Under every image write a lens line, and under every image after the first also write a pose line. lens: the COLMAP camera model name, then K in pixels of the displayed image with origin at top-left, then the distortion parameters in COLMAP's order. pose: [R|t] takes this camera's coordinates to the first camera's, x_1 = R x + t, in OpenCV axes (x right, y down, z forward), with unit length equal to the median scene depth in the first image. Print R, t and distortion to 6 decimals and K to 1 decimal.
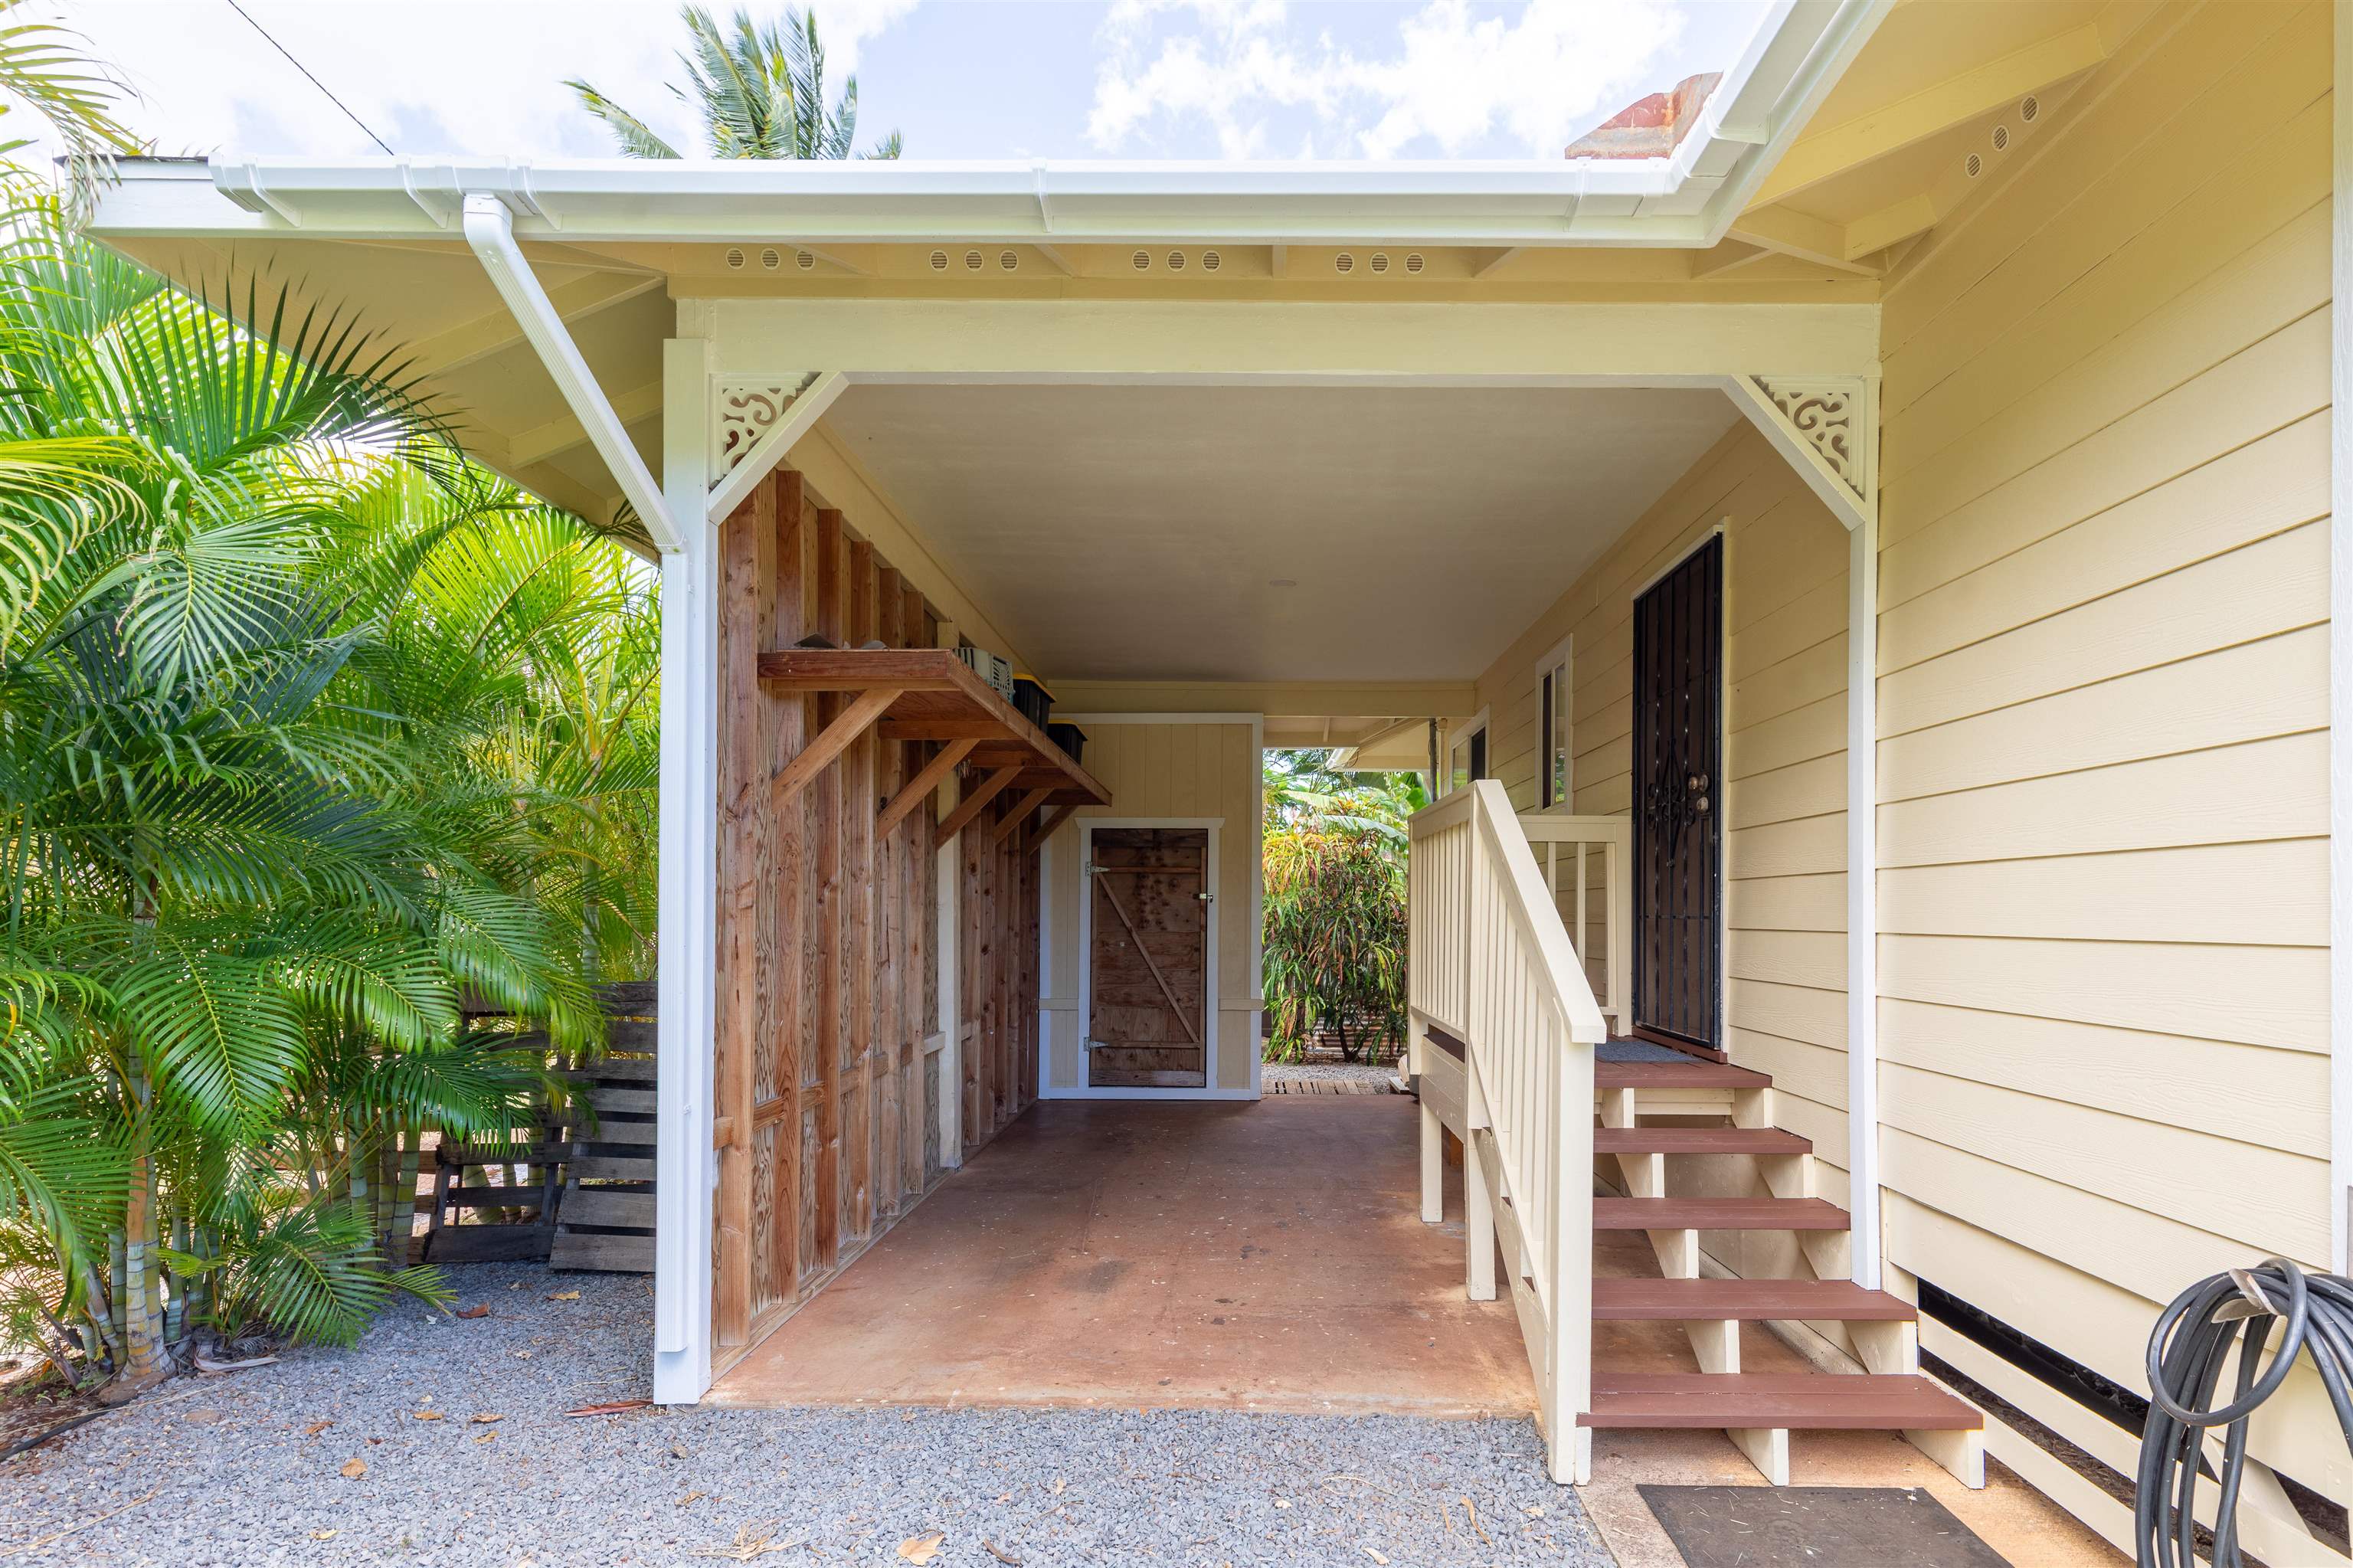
lens RADIAL K [[1082.1, 0, 1183.3], [0, 1082.1, 876.9], [0, 0, 1]] dist [-0.000126, -0.000015]
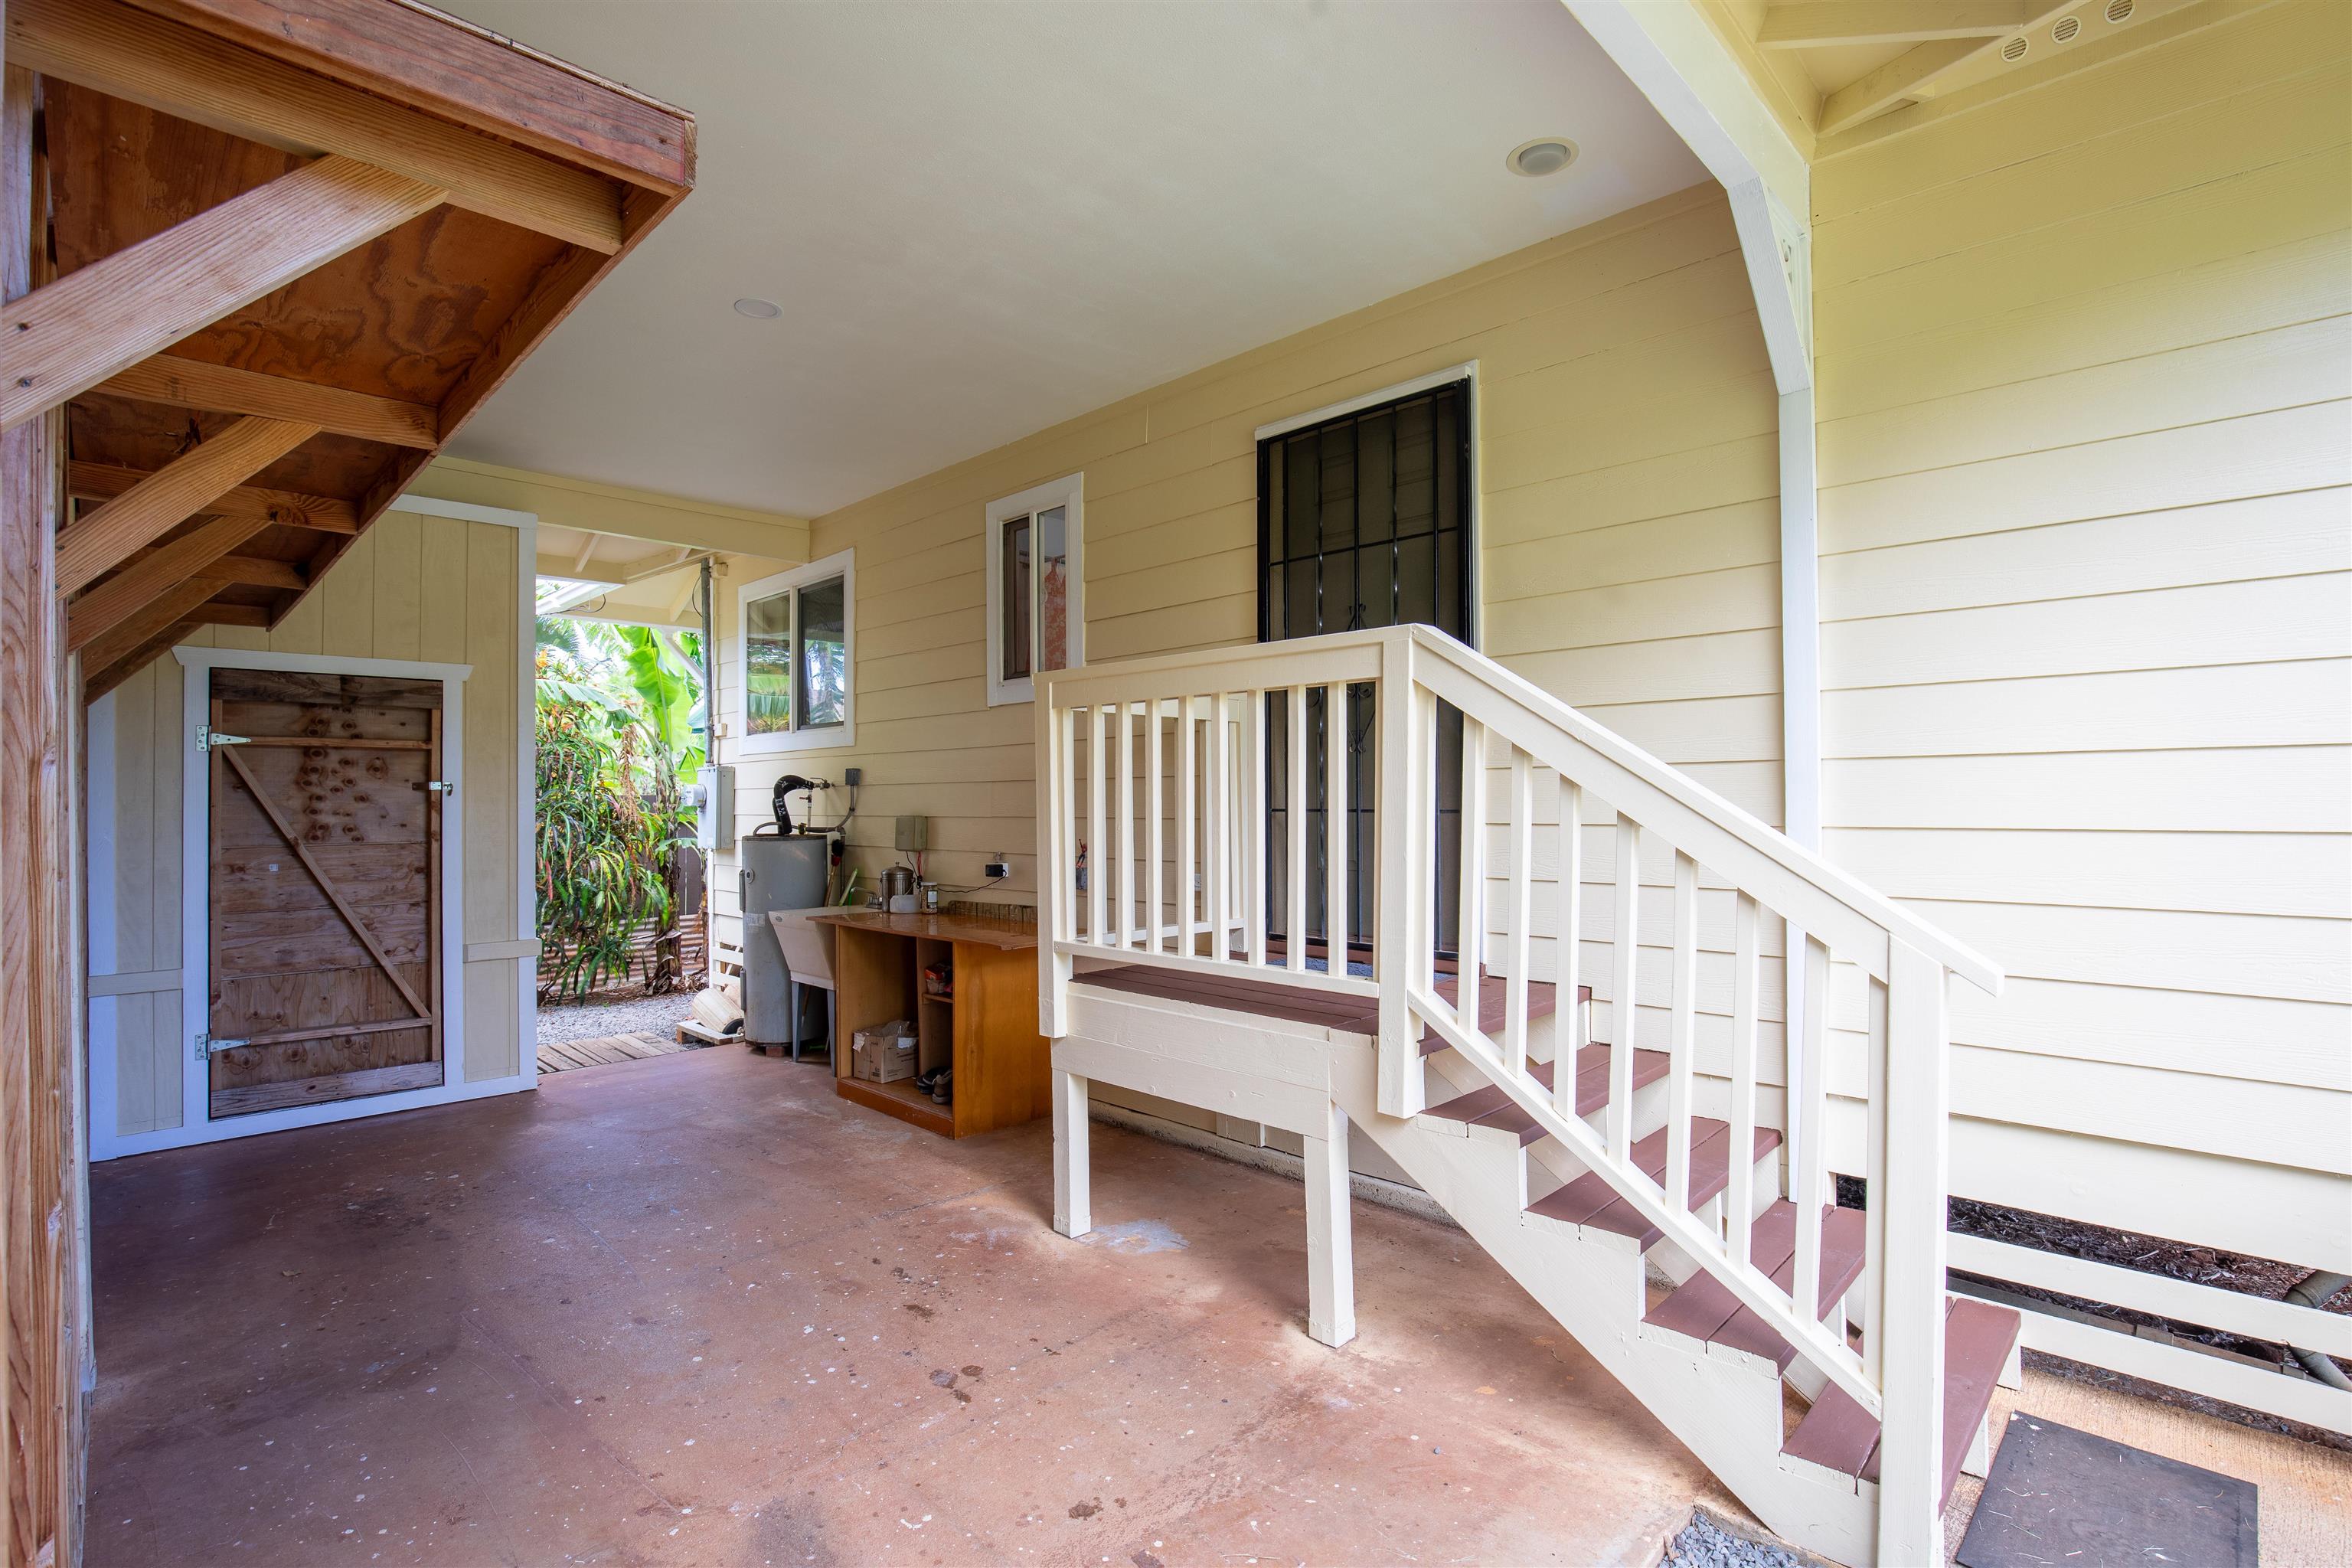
lens RADIAL K [[1115.6, 0, 1176.0], [0, 1115.6, 784.0], [0, 0, 1]] dist [-0.030551, -0.000032]
pose [[0.697044, 0.000036, 0.717028, -0.141245], [-0.013440, 0.999825, 0.013014, 0.002422], [-0.716902, -0.018708, 0.696922, 0.238867]]
